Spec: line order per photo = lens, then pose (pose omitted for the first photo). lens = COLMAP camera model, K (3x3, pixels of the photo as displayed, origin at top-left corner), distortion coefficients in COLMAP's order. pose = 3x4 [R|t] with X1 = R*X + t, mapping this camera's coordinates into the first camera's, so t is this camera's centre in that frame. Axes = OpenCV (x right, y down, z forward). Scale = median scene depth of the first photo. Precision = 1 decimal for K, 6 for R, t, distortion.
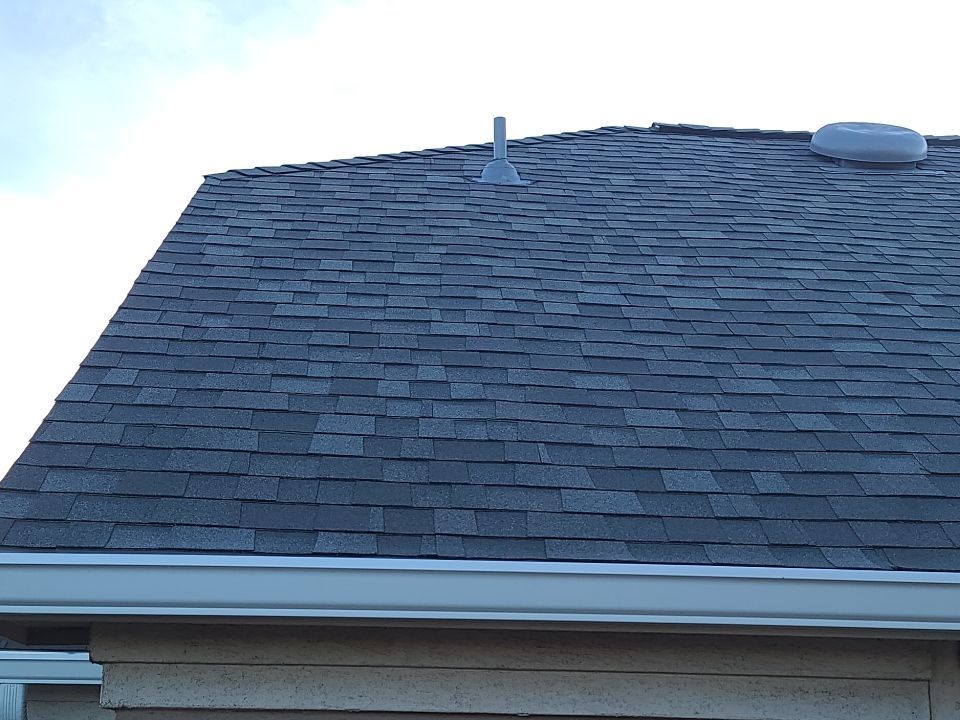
lens RADIAL K [[712.4, 0, 480.0], [0, 712.4, 360.0], [0, 0, 1]] dist [0.041614, -0.006248]
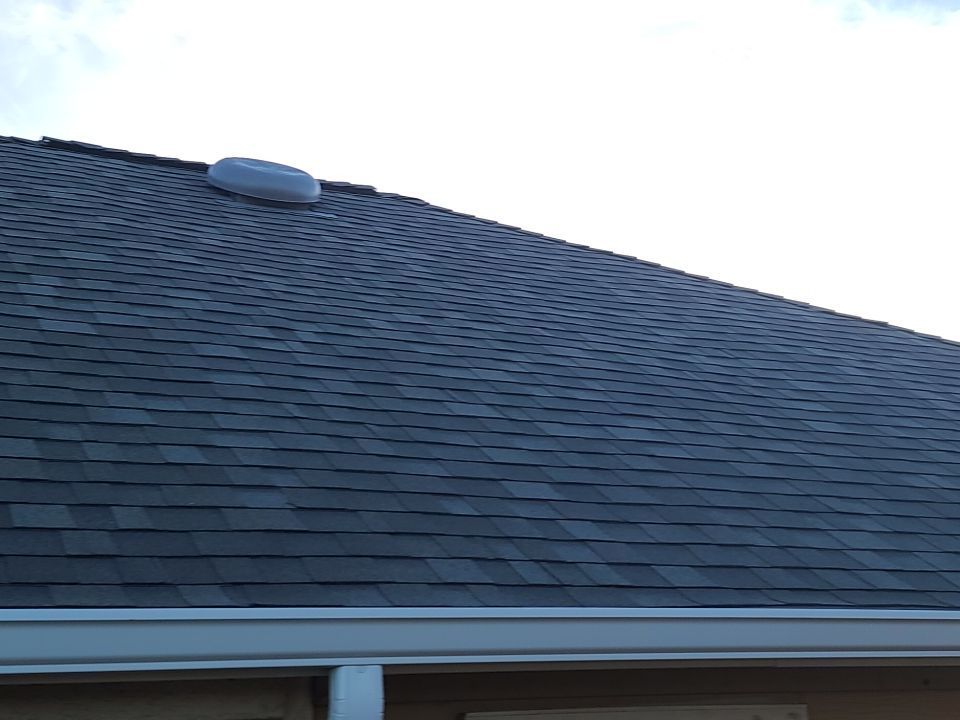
lens RADIAL K [[712.4, 0, 480.0], [0, 712.4, 360.0], [0, 0, 1]] dist [0.041614, -0.006248]
pose [[0.983622, 0.048305, 0.173648, 0.676871], [-0.038179, 0.997396, -0.061188, 0.002528], [-0.176152, 0.053557, 0.982905, -0.034914]]
